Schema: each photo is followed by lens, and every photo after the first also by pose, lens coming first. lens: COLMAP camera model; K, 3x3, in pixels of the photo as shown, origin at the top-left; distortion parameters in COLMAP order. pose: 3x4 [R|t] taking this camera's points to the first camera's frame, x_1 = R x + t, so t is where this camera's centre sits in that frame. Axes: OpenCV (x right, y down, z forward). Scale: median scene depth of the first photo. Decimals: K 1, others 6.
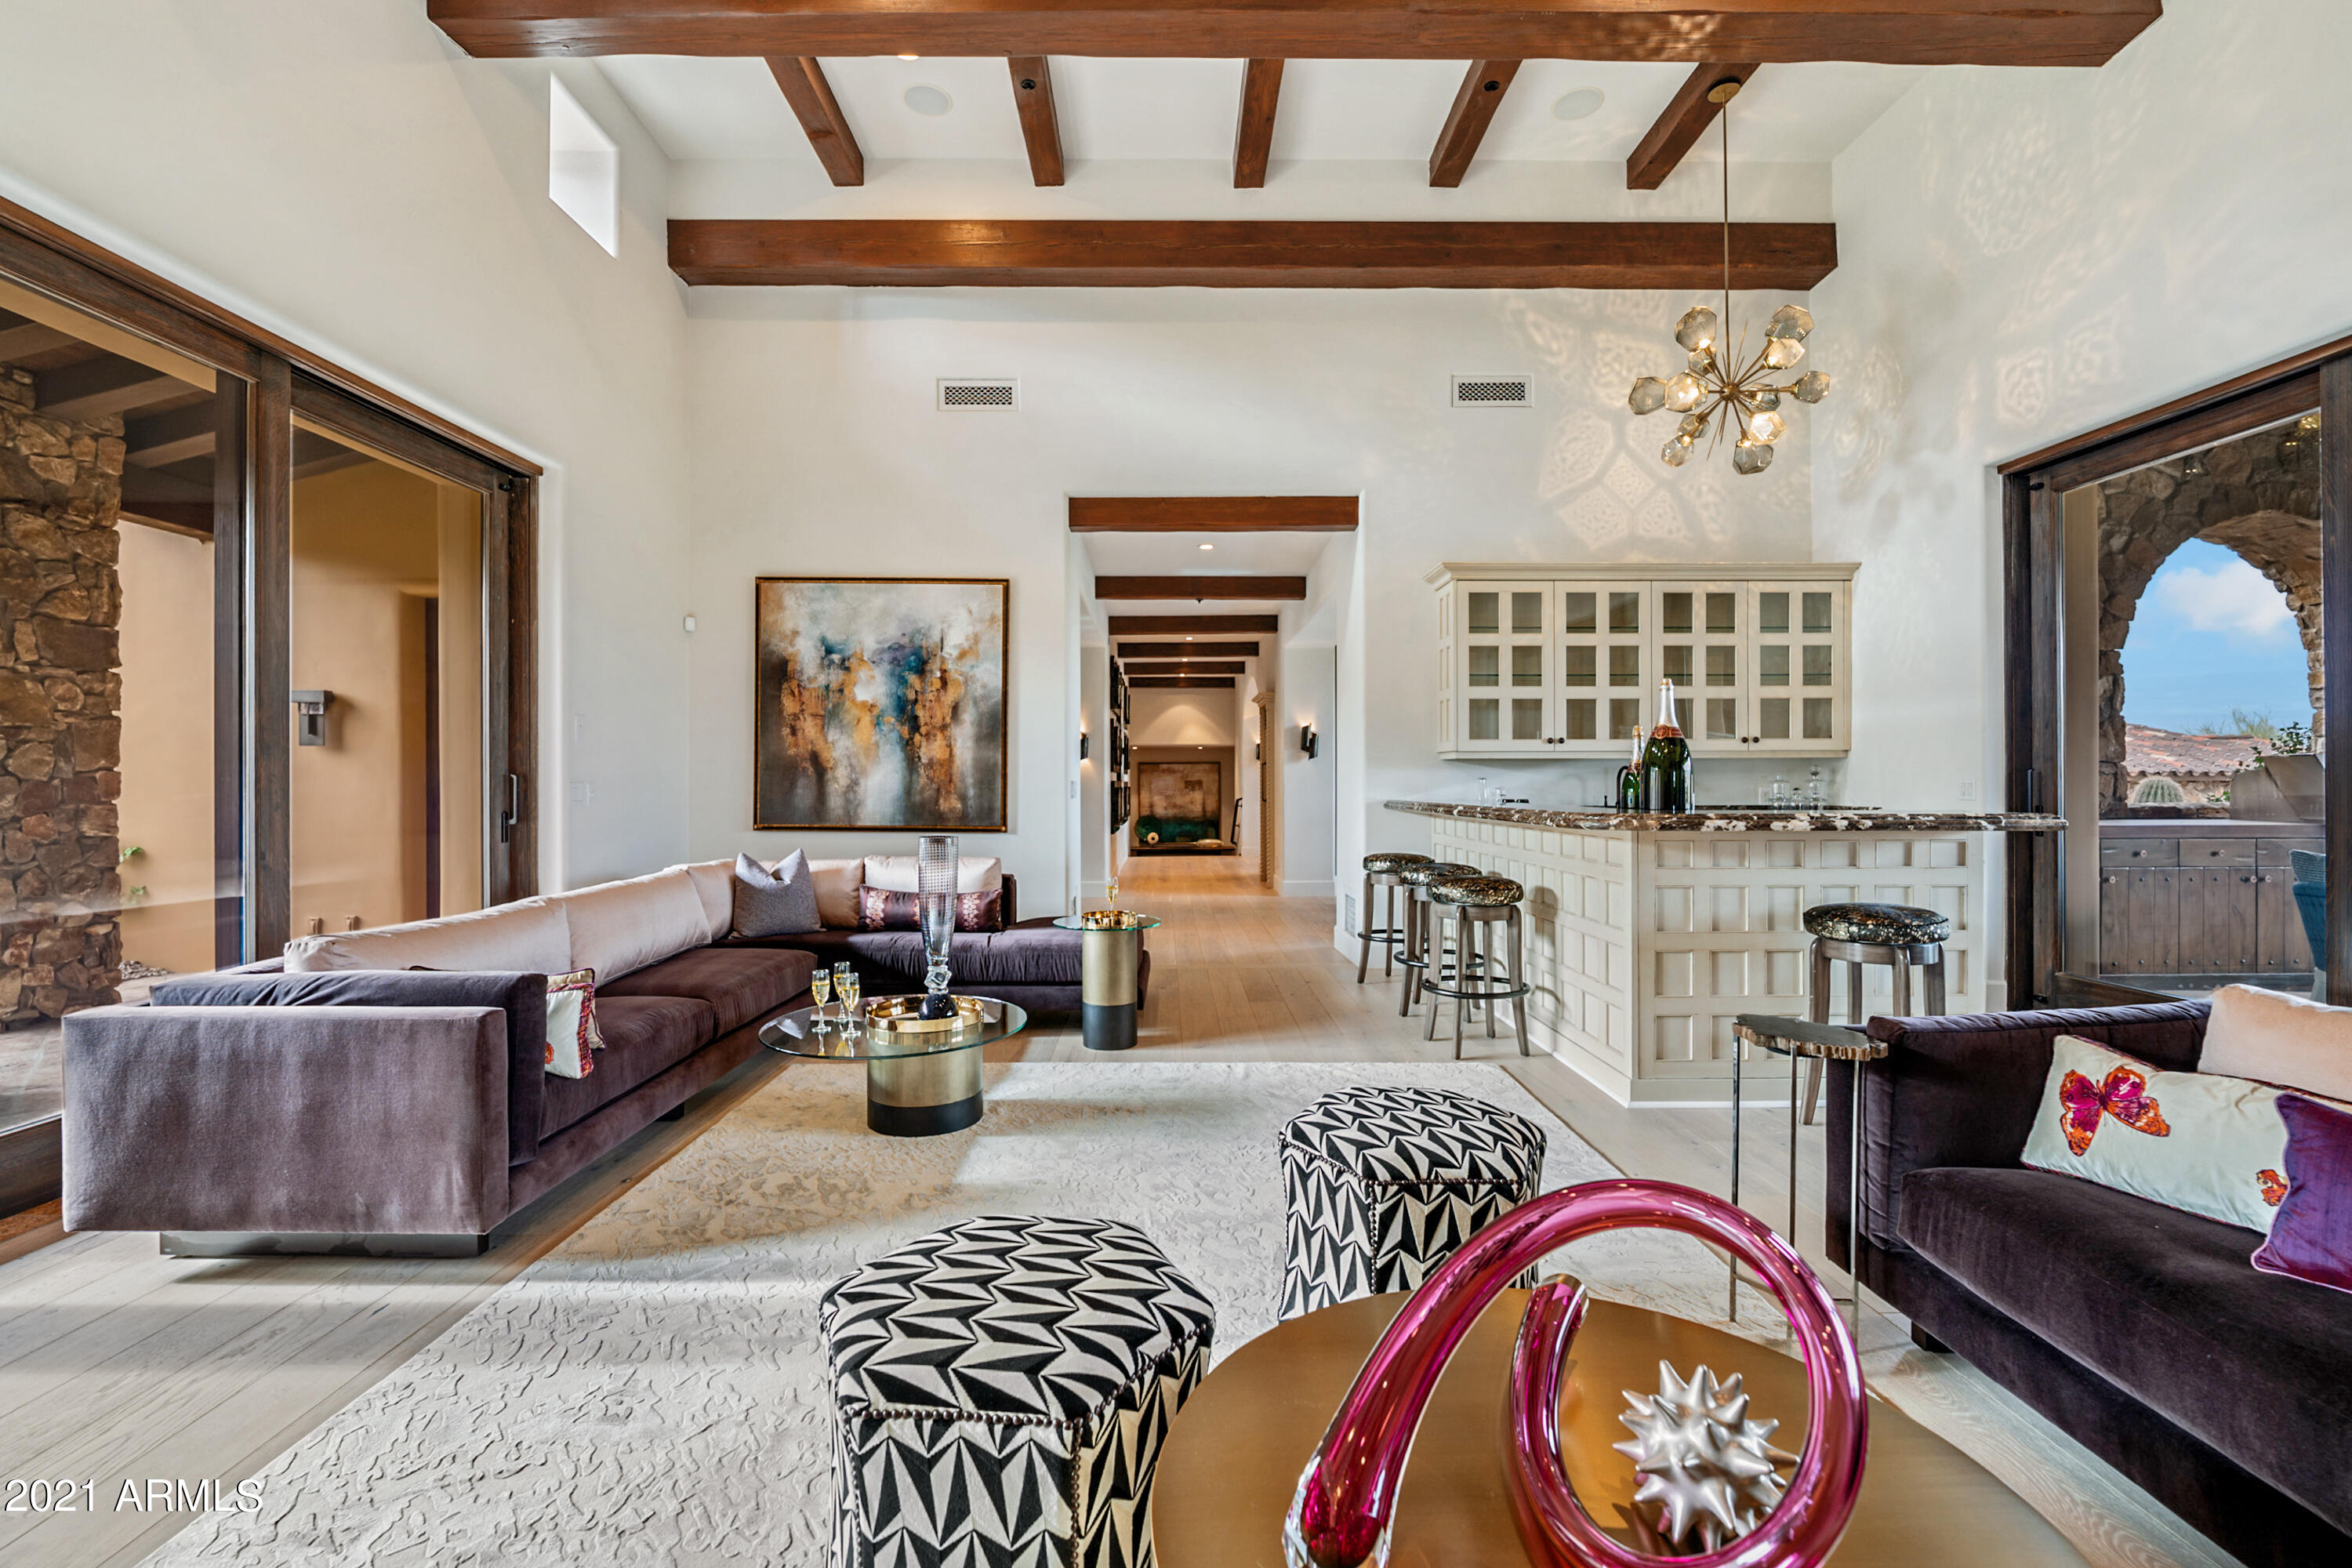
lens RADIAL K [[1020.1, 0, 1172.8], [0, 1020.1, 783.1], [0, 0, 1]] dist [-0.002724, -0.005147]
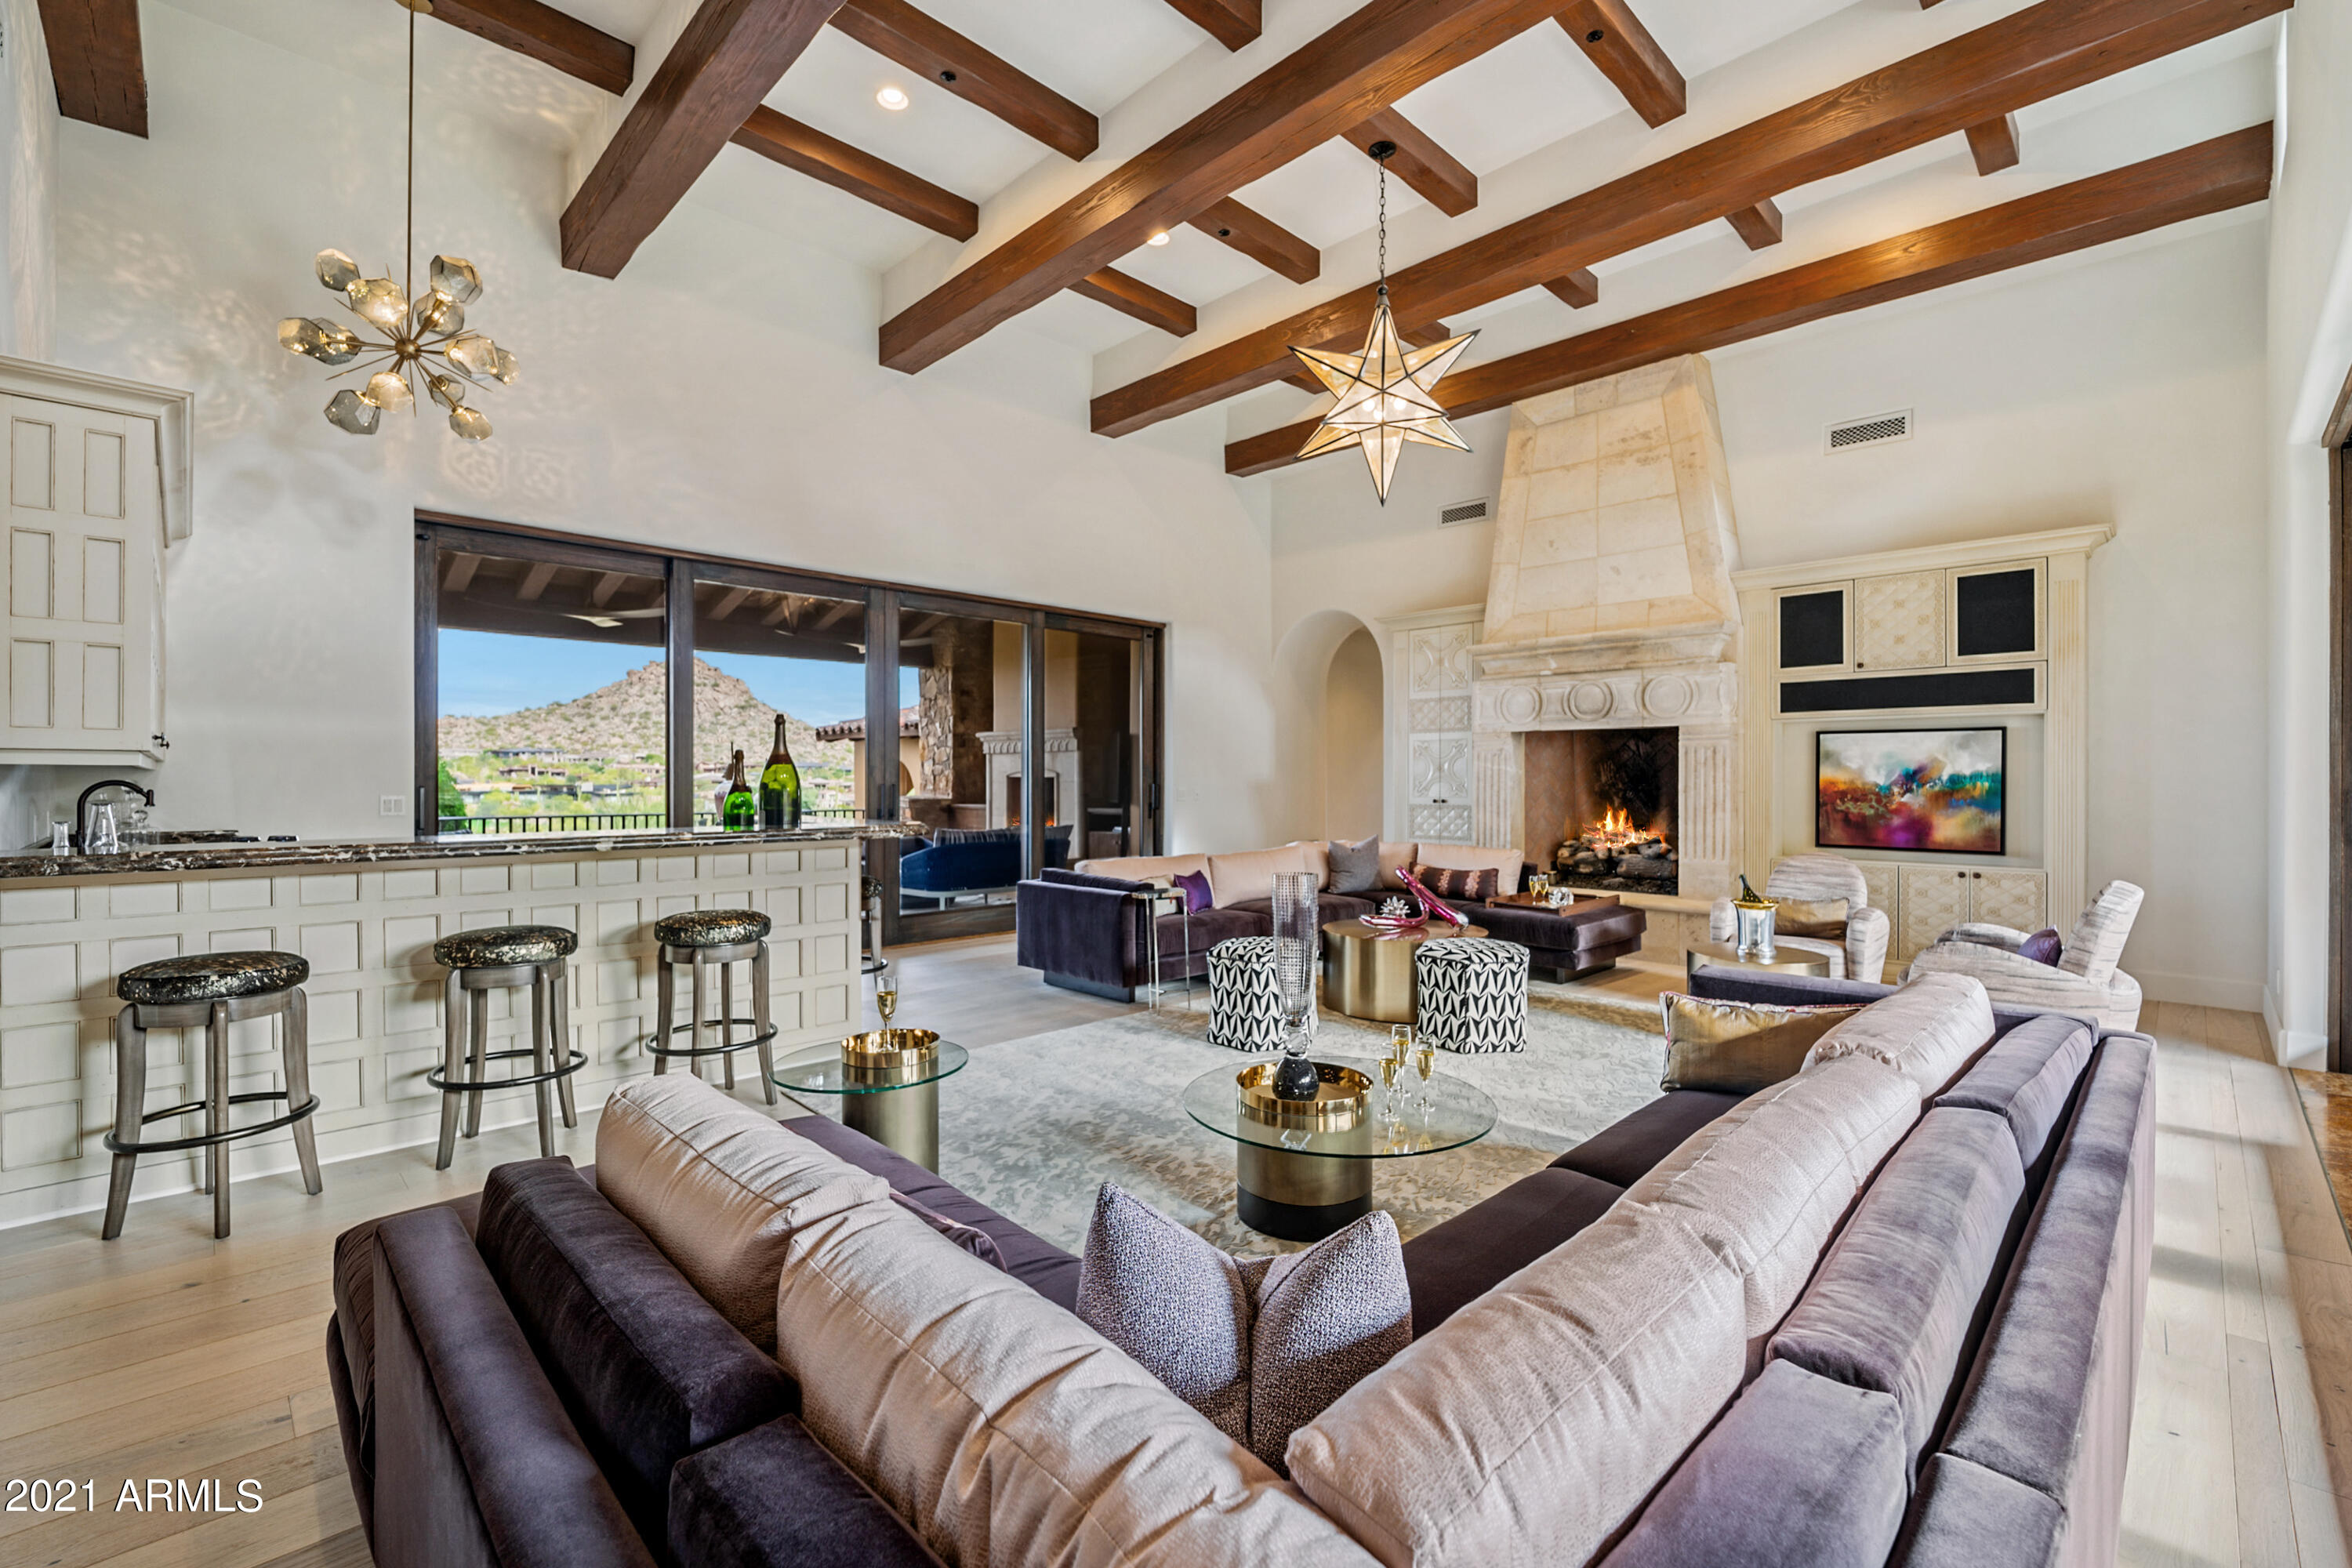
lens RADIAL K [[1020.1, 0, 1170.6], [0, 1020.1, 777.0], [0, 0, 1]] dist [-0.002724, -0.005147]
pose [[-0.694905, -0.002049, 0.719098, -0.462721], [-0.000674, 0.999997, 0.002197, -0.020192], [-0.719101, 0.001042, -0.694905, 0.992265]]
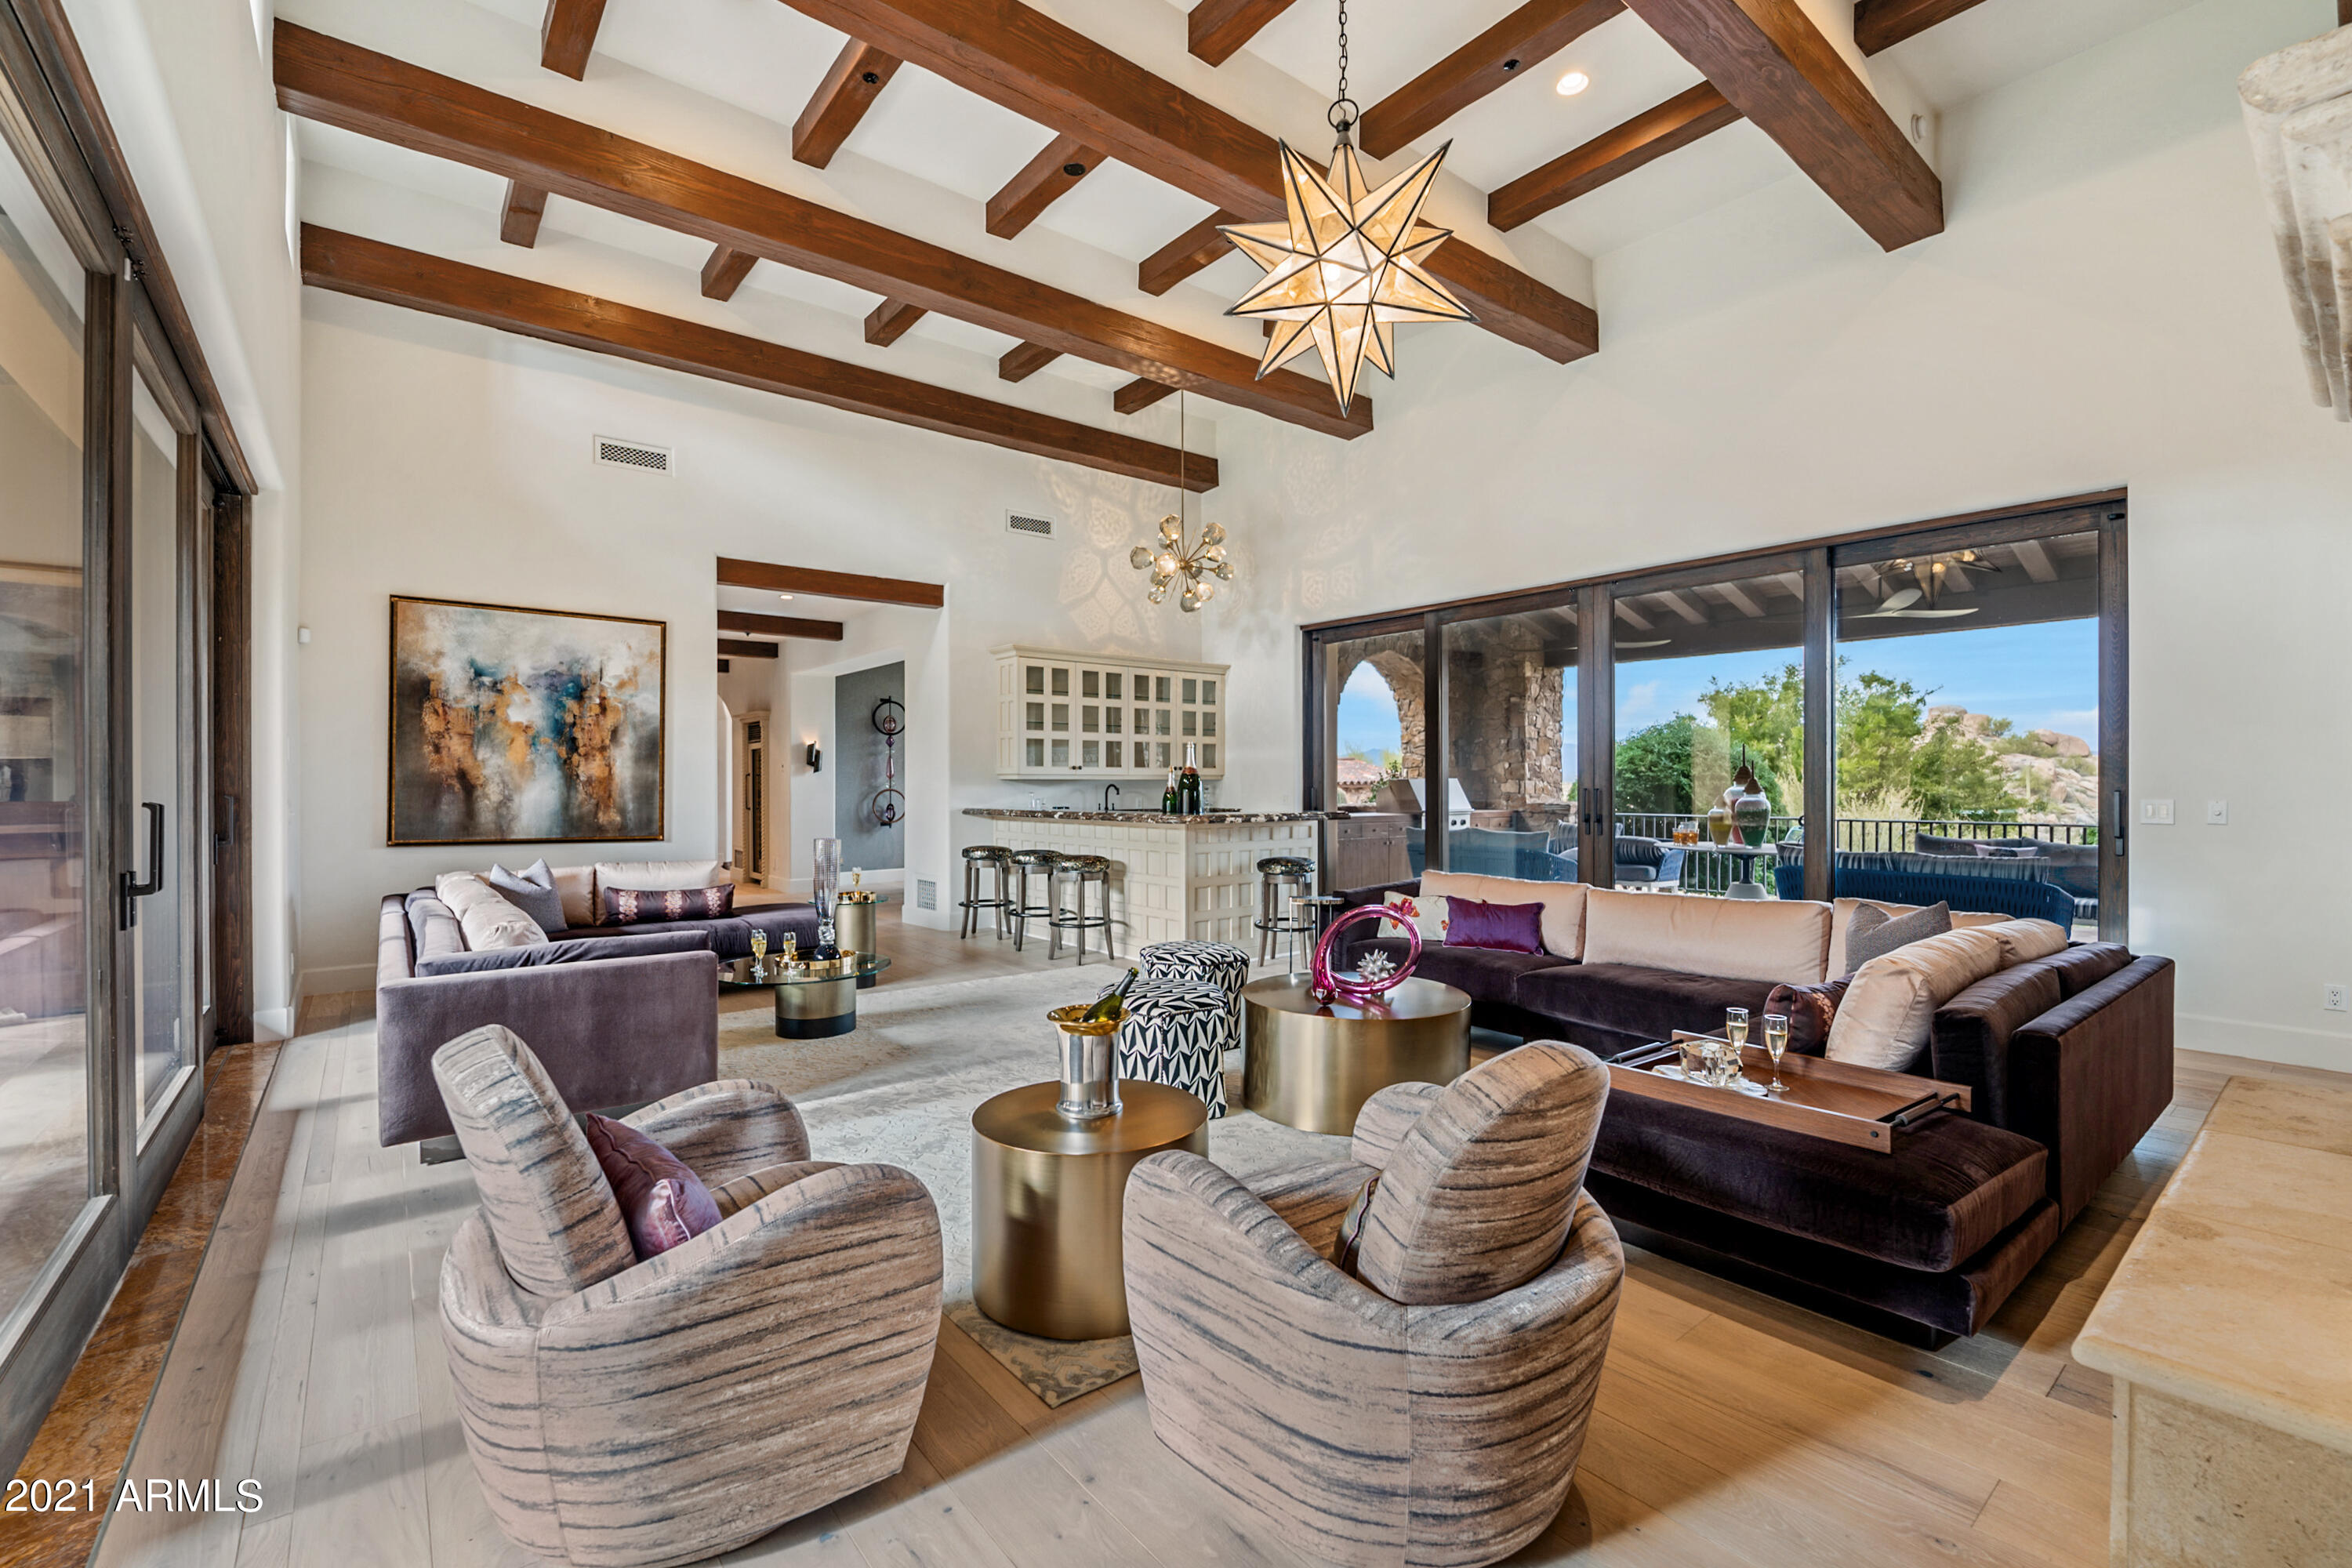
lens RADIAL K [[1020.1, 0, 1196.8], [0, 1020.1, 785.9], [0, 0, 1]] dist [-0.002724, -0.005147]
pose [[0.777684, 0.000413, 0.628656, -0.435127], [-0.000139, 1.000000, -0.000485, -0.013861], [-0.628656, 0.000290, 0.777684, -0.288126]]
